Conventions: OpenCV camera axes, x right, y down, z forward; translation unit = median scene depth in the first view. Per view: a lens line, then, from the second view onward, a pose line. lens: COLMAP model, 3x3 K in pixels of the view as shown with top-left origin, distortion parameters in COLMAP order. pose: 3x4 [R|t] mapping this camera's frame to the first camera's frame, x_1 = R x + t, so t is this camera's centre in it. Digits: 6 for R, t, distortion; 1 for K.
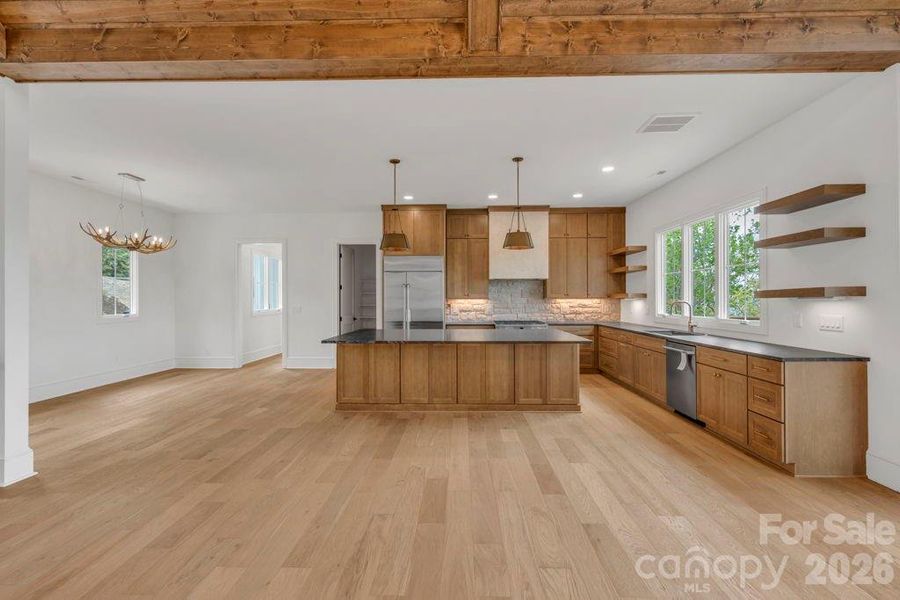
lens RADIAL K [[405.7, 0, 450.8], [0, 405.7, 297.3], [0, 0, 1]] dist [-0.000242, 0.000059]
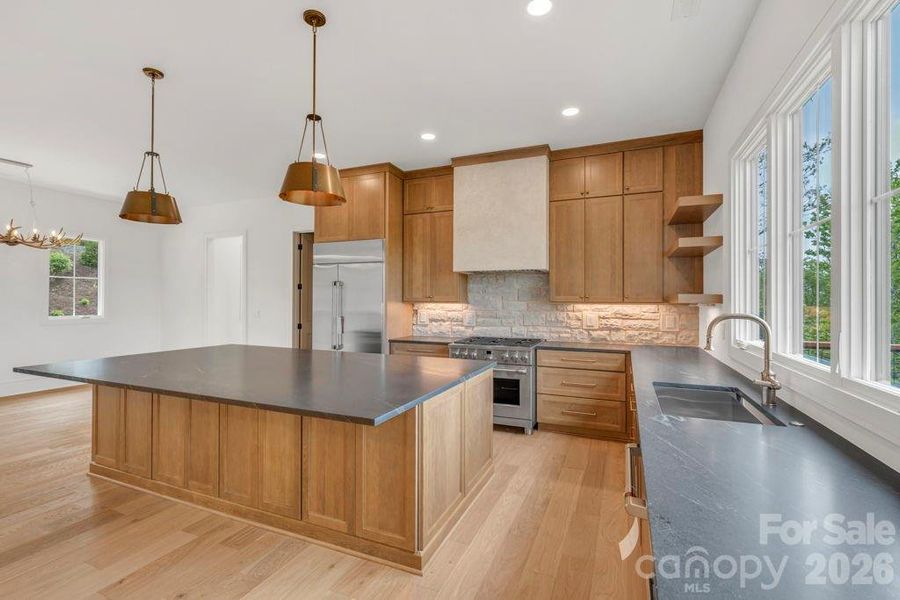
lens RADIAL K [[405.7, 0, 450.8], [0, 405.7, 297.3], [0, 0, 1]] dist [-0.000242, 0.000059]
pose [[0.928958, 0.003445, -0.370170, 0.322346], [-0.005123, 0.999981, -0.003548, -0.002568], [0.370151, 0.005192, 0.928957, 0.392010]]
